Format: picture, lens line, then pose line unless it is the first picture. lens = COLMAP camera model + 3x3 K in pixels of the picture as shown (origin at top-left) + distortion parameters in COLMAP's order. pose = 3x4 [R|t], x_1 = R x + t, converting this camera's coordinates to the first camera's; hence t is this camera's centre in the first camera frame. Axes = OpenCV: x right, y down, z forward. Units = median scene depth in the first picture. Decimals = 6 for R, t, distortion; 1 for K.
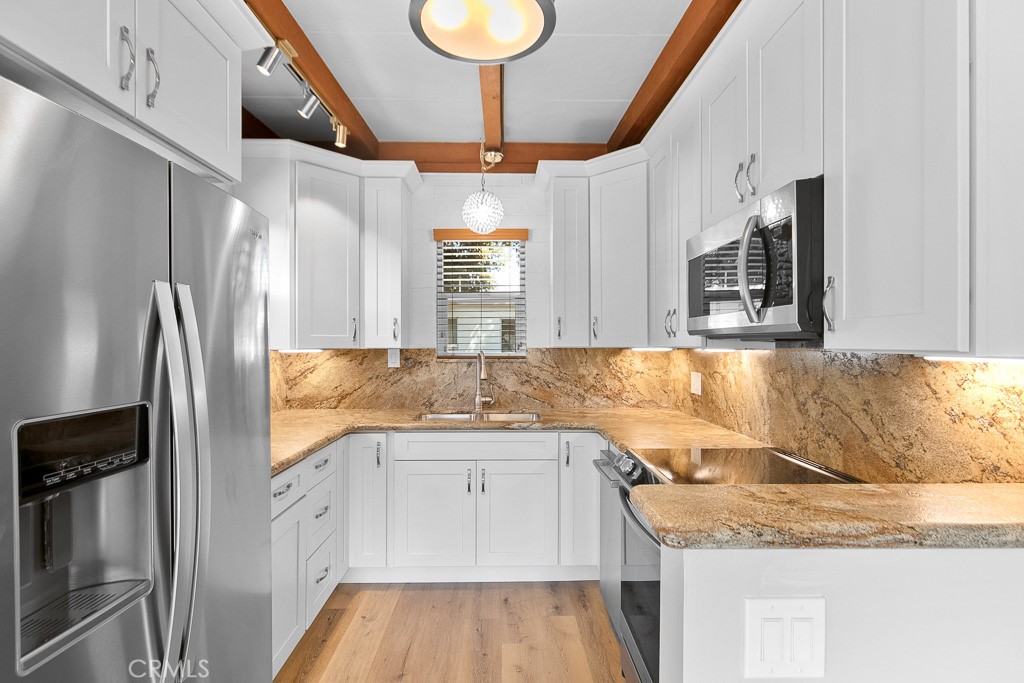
lens RADIAL K [[488.0, 0, 510.2], [0, 488.0, 341.6], [0, 0, 1]] dist [0.014193, -0.000355]
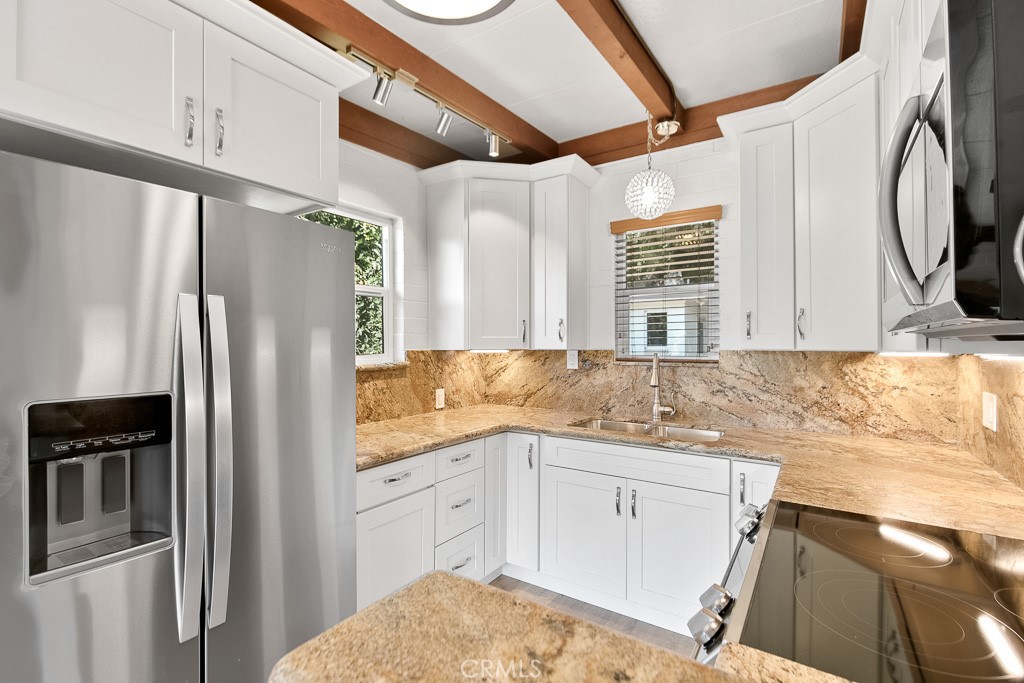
lens RADIAL K [[466.2, 0, 513.1], [0, 466.2, 341.3], [0, 0, 1]] dist [0.012125, -0.000588]
pose [[0.825414, -0.002102, -0.564524, 0.195475], [0.000362, 0.999995, -0.003195, 0.000072], [0.564528, 0.002433, 0.825410, 0.159736]]
